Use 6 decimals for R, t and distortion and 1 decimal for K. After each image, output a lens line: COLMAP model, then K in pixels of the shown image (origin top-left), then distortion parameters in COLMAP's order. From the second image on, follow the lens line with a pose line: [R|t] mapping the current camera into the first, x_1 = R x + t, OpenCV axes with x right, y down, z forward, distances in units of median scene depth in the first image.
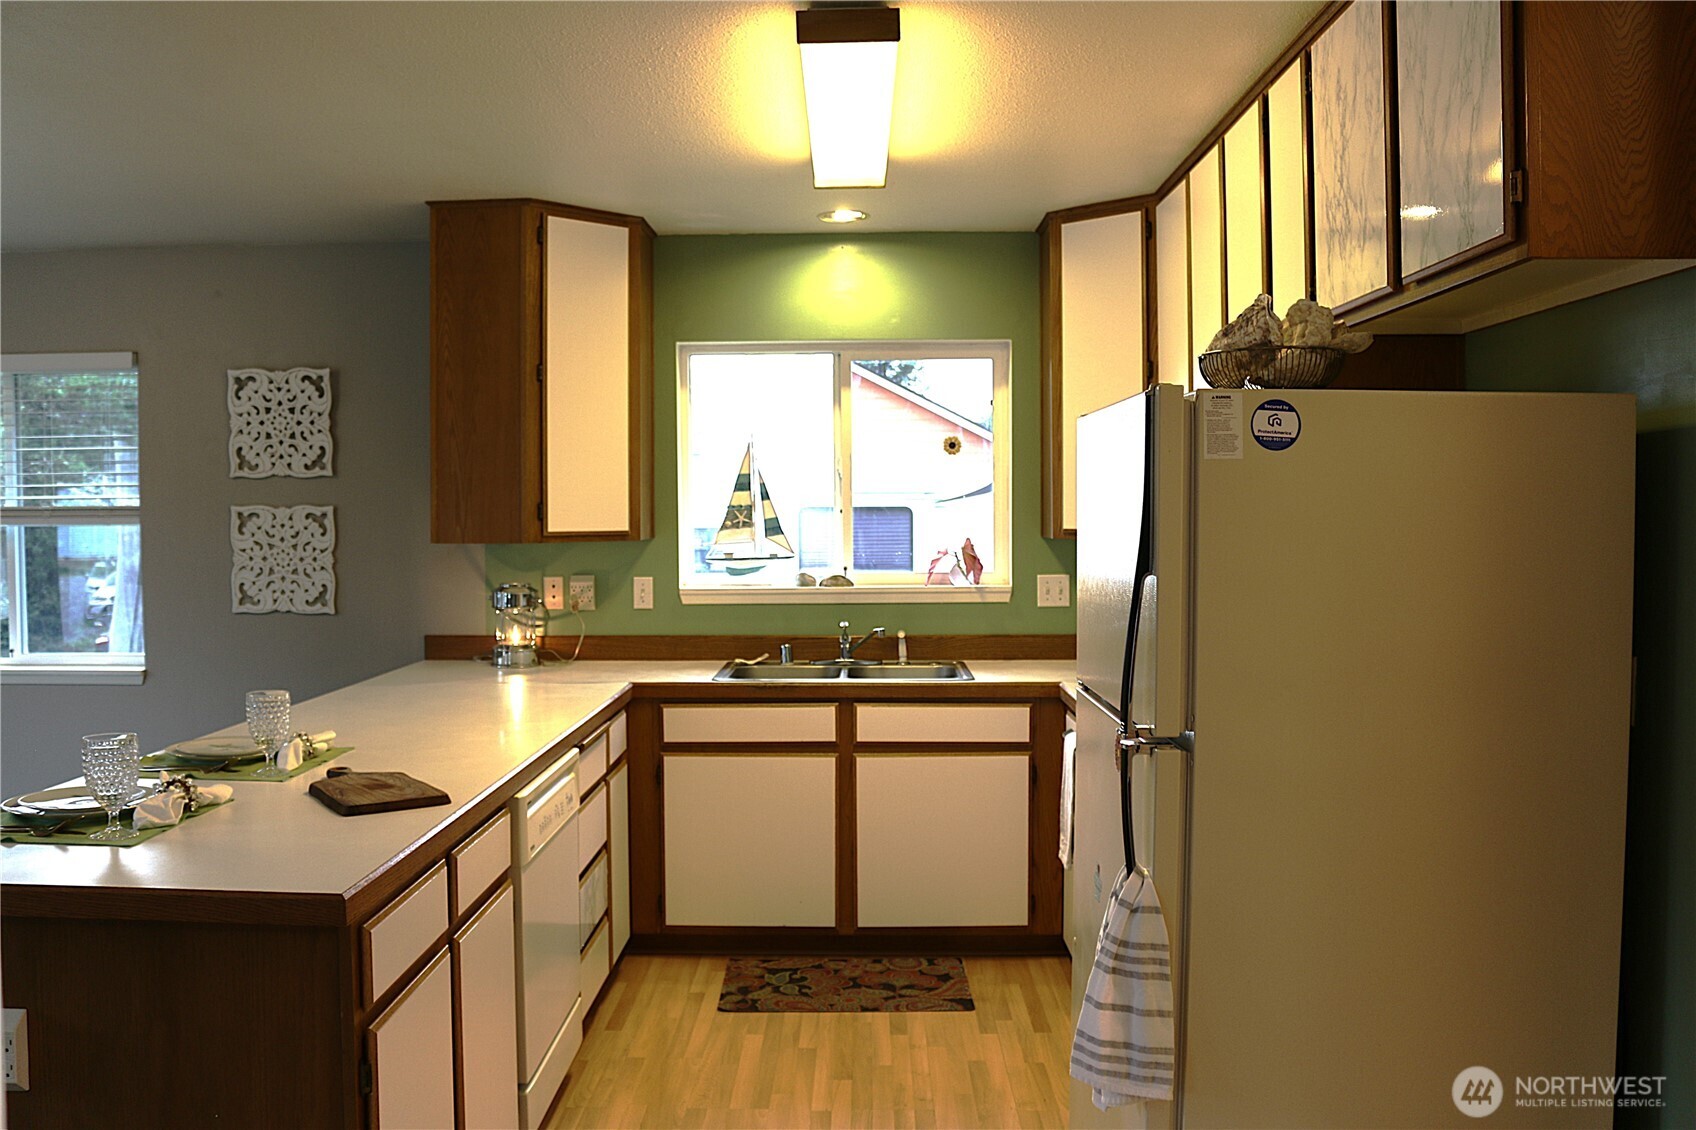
lens RADIAL K [[1404.0, 0, 848.0], [0, 1404.0, 565.0], [0, 0, 1]] dist [-0.149650, 0.131535]
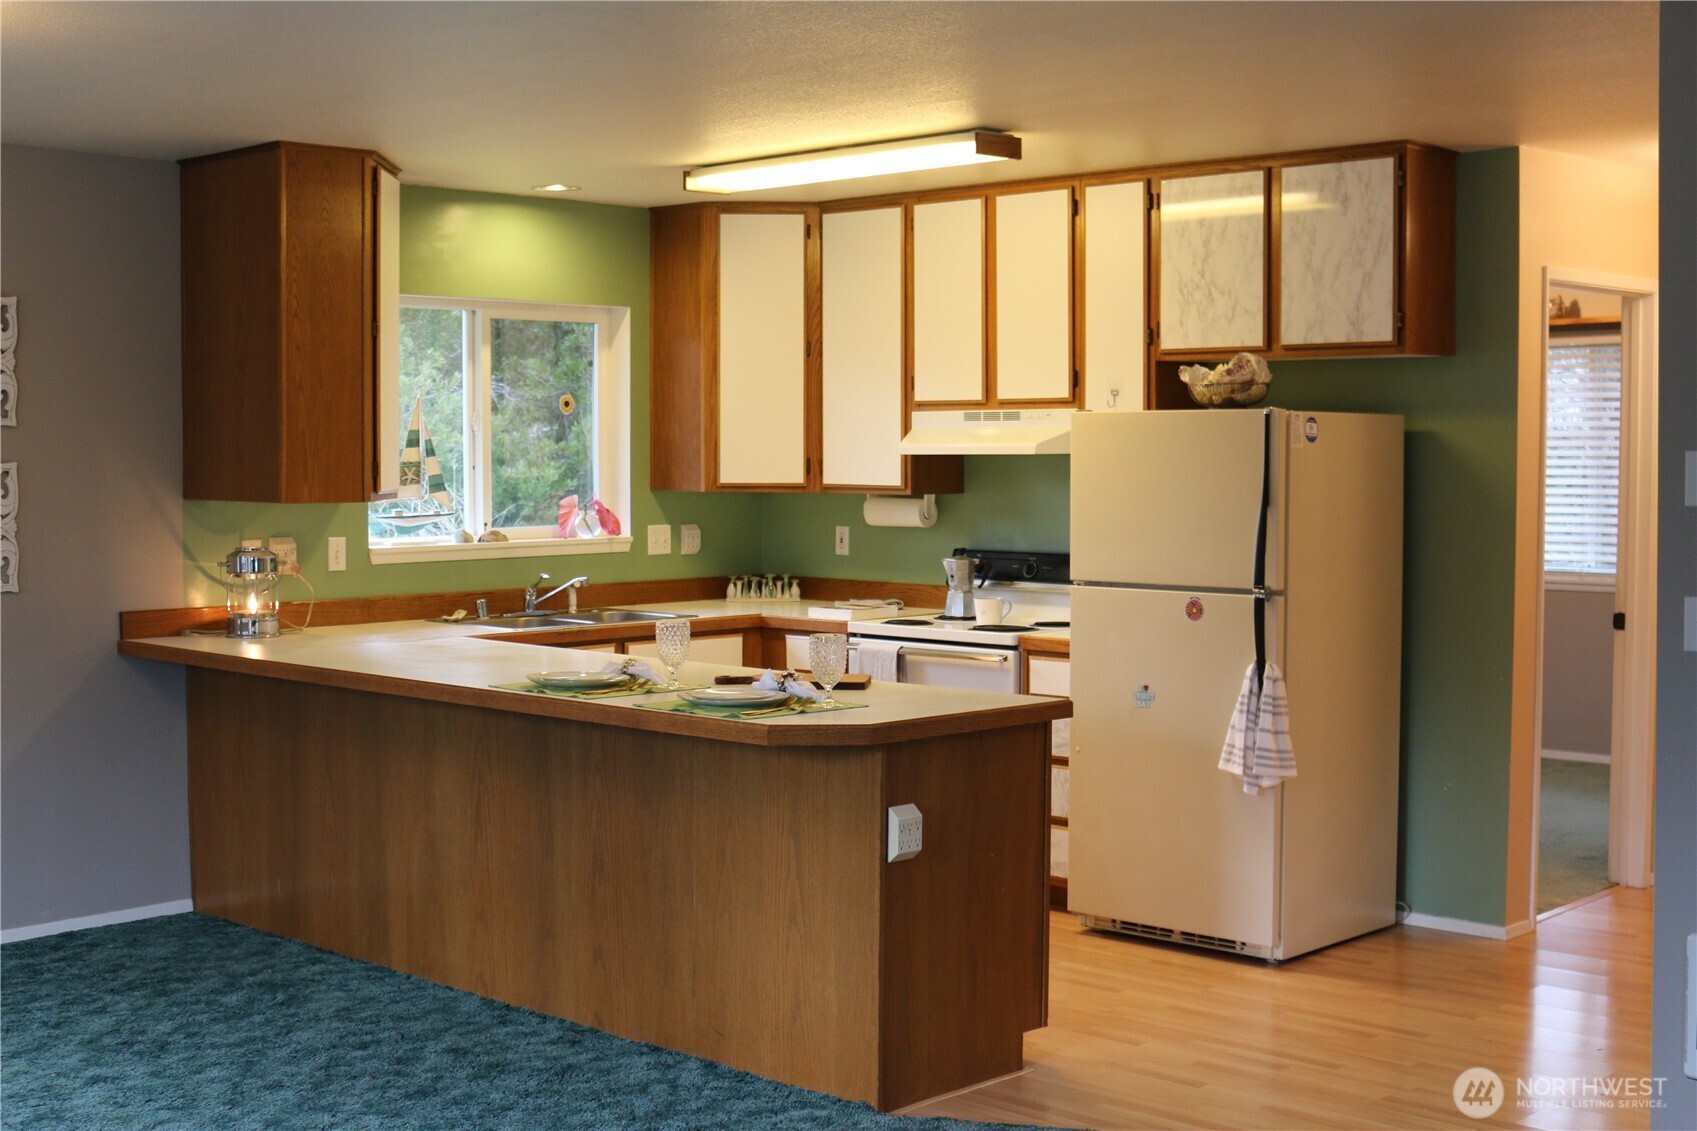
lens RADIAL K [[2135.2, 0, 848.5], [0, 2135.2, 565.5], [0, 0, 1]] dist [-0.086775, 0.060674]
pose [[0.677739, -0.035897, 0.734426, -1.002579], [0.025024, 0.999355, 0.025753, -0.000908], [-0.734877, 0.000924, 0.678200, -0.242563]]
